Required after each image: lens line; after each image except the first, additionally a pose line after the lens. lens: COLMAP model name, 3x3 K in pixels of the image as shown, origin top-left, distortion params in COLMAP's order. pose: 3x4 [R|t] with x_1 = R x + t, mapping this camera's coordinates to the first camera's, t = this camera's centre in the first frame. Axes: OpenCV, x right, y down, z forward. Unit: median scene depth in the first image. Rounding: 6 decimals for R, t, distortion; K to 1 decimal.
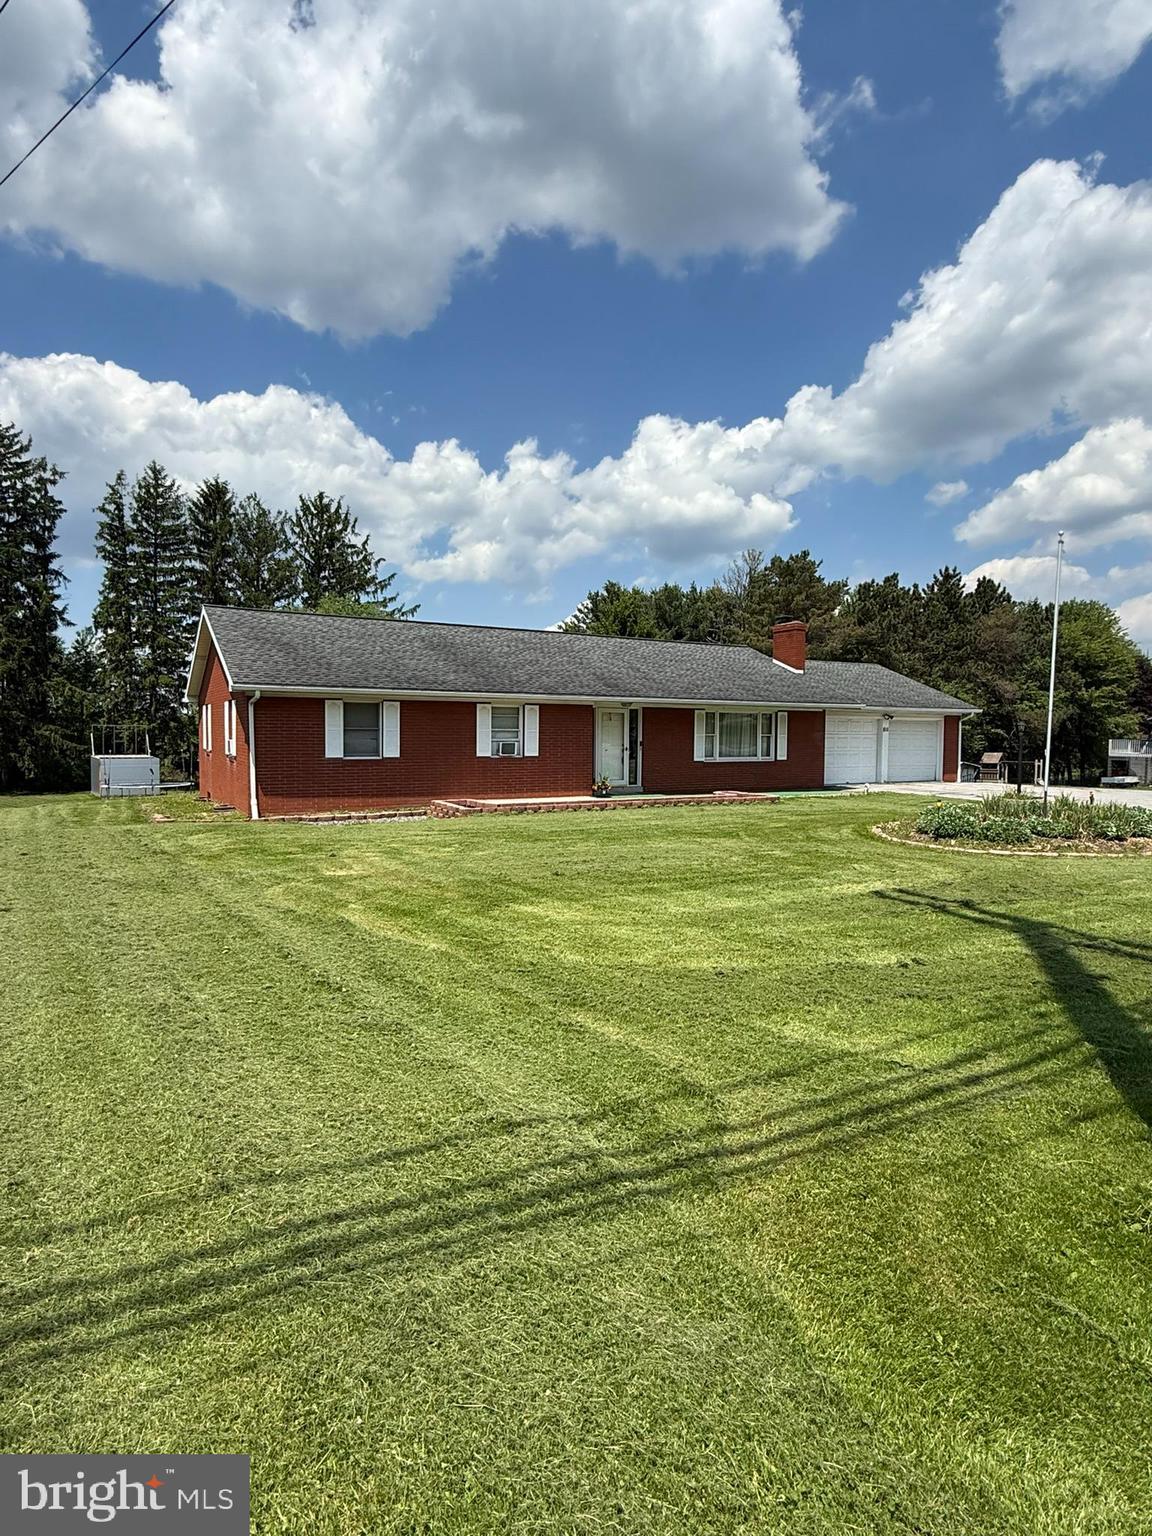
lens RADIAL K [[809.0, 0, 576.0], [0, 809.0, 768.0], [0, 0, 1]] dist [0.002359, 0.000768]
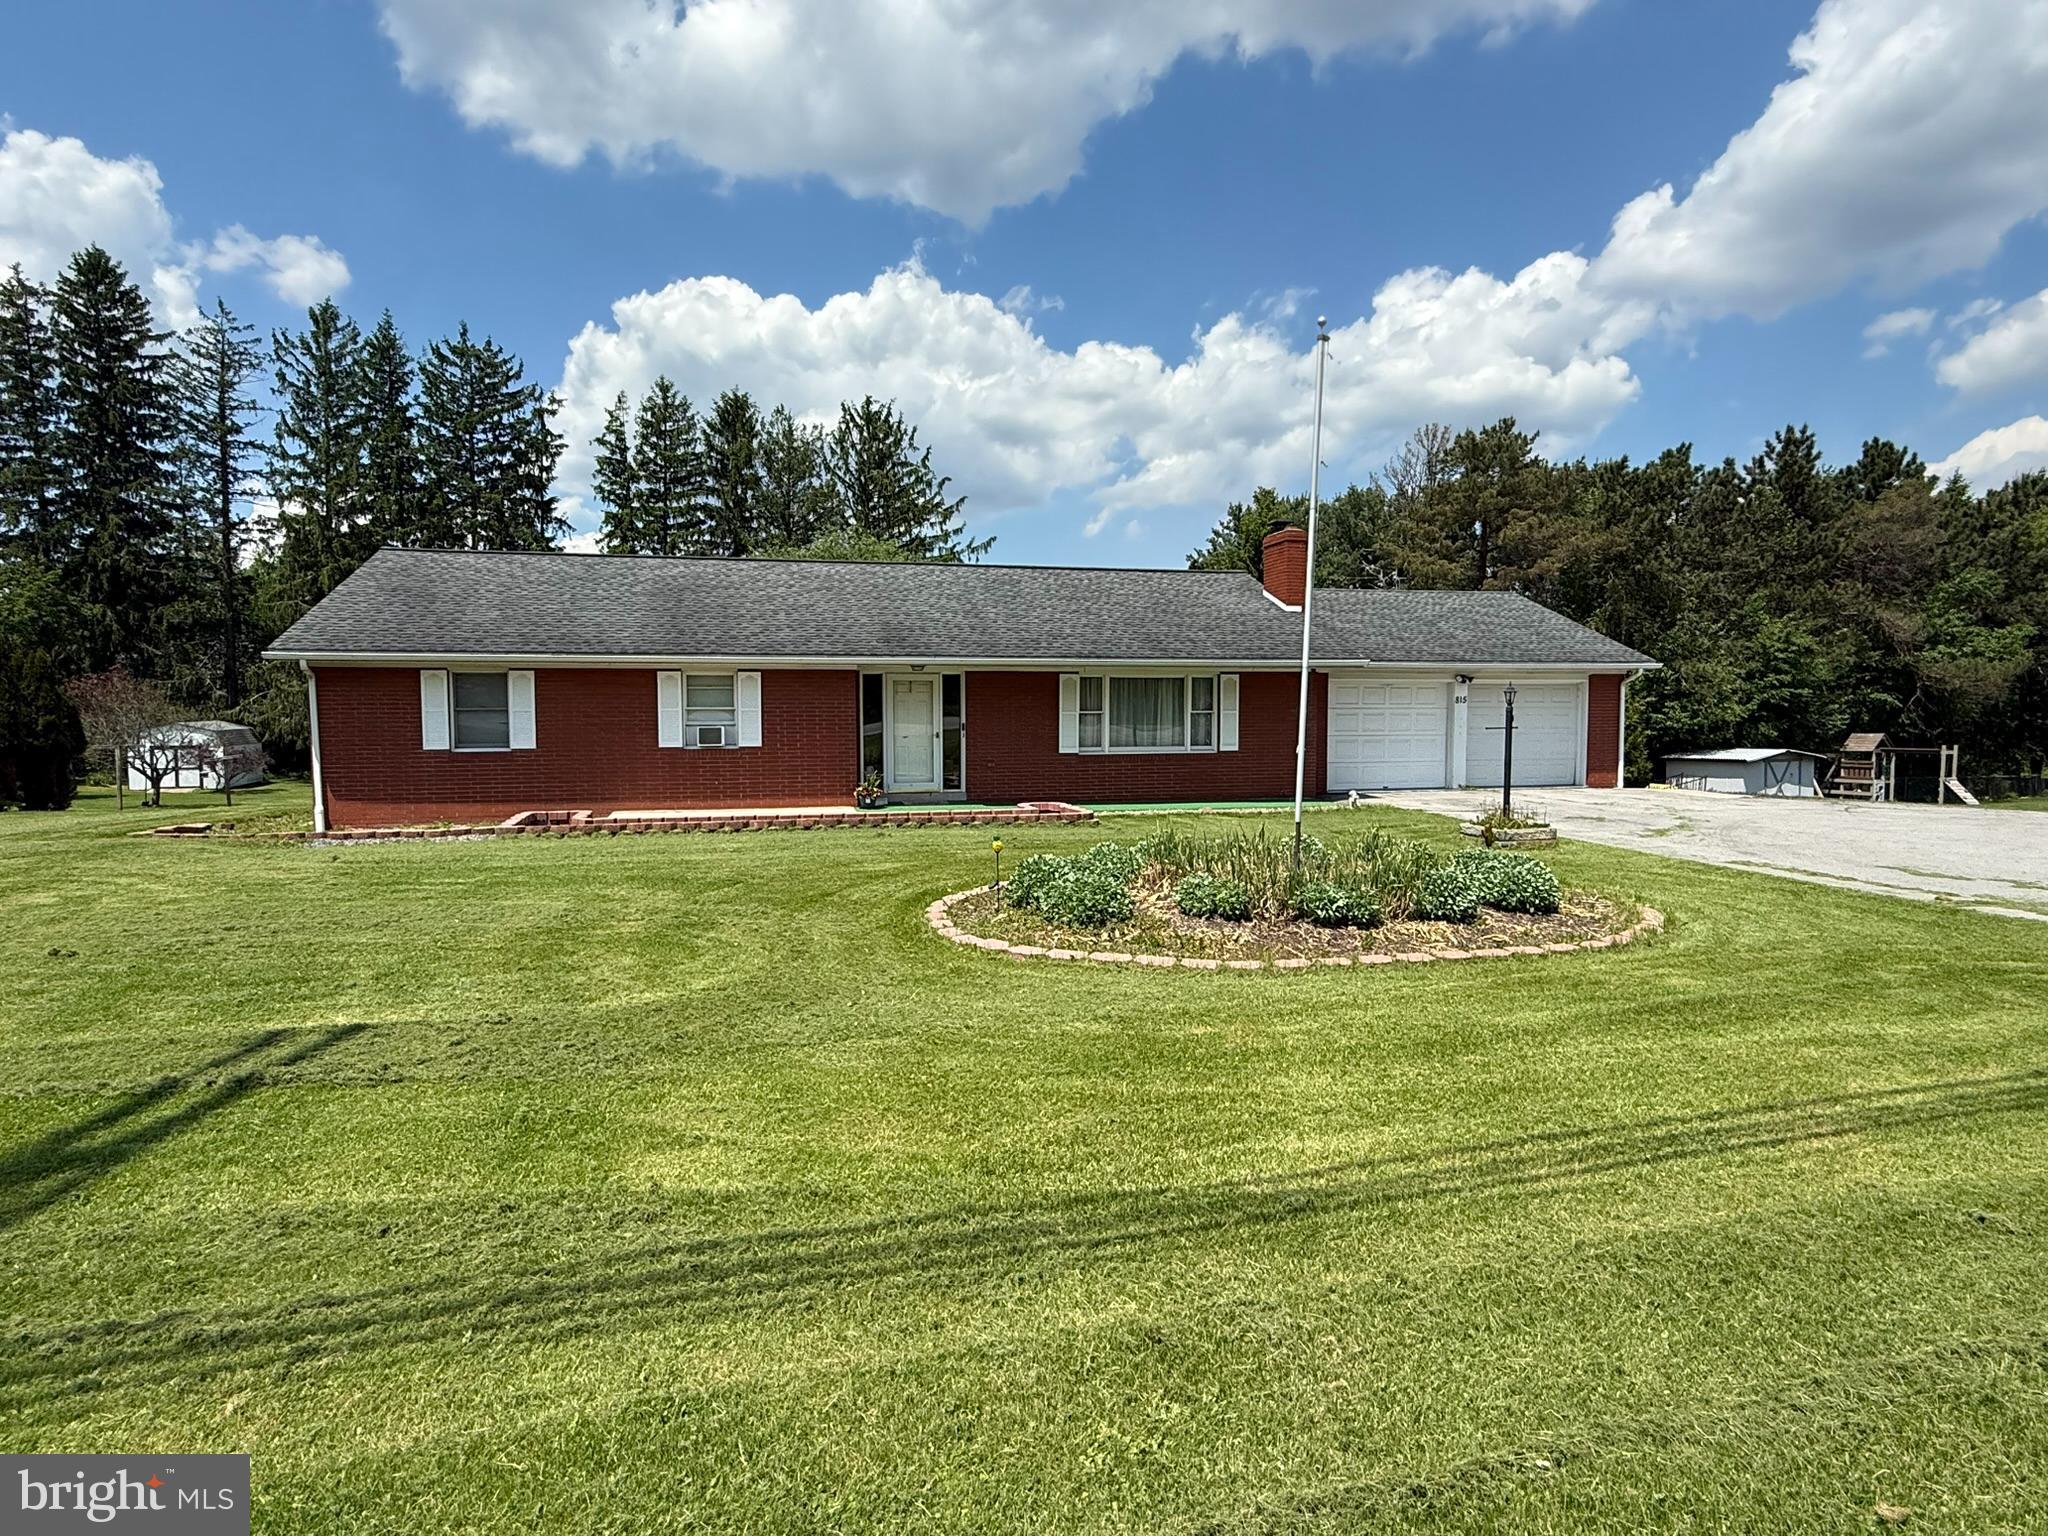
lens RADIAL K [[1078.6, 0, 1024.0], [0, 1078.6, 768.0], [0, 0, 1]] dist [0.002359, 0.000768]
pose [[0.960073, 0.006440, -0.279675, 0.144970], [-0.002605, 0.999897, 0.014082, -0.003499], [0.279737, -0.012791, 0.959991, 0.066598]]
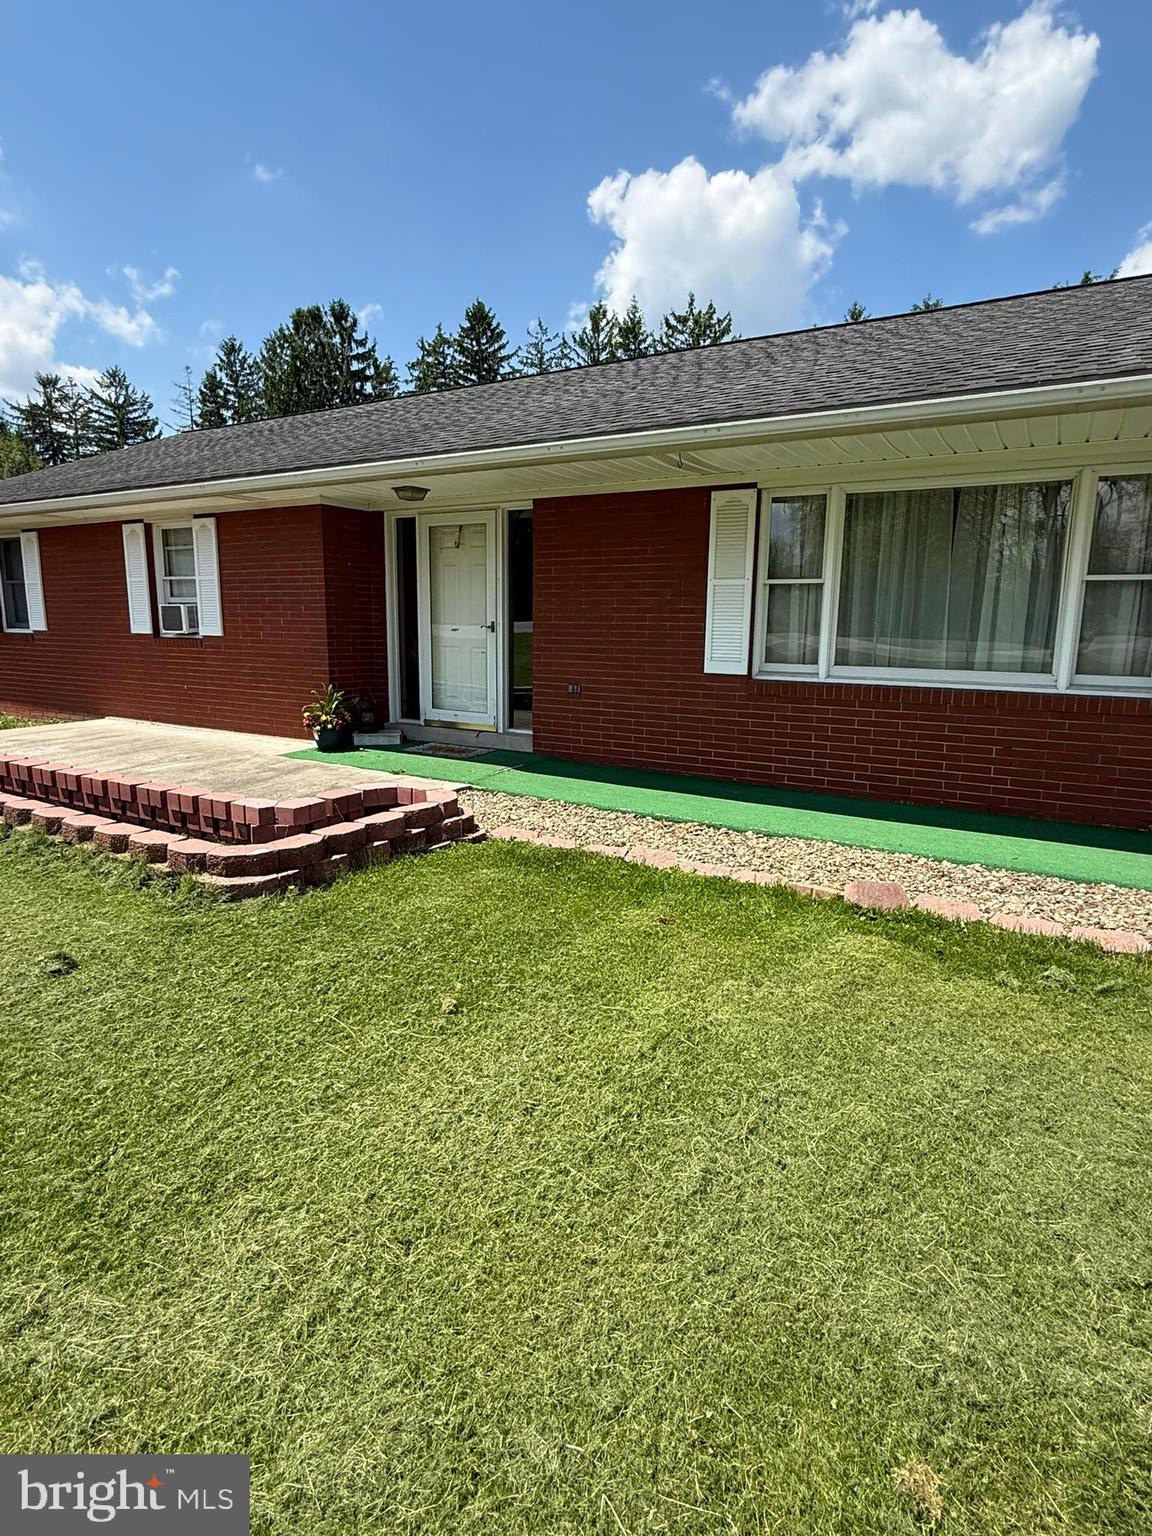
lens RADIAL K [[838.2, 0, 576.0], [0, 838.2, 768.0], [0, 0, 1]] dist [-0.002329, -0.001317]
pose [[0.507555, 0.142723, -0.849716, 0.155393], [-0.049550, 0.989388, 0.136586, -0.005463], [0.860193, -0.027221, 0.509241, 0.323348]]
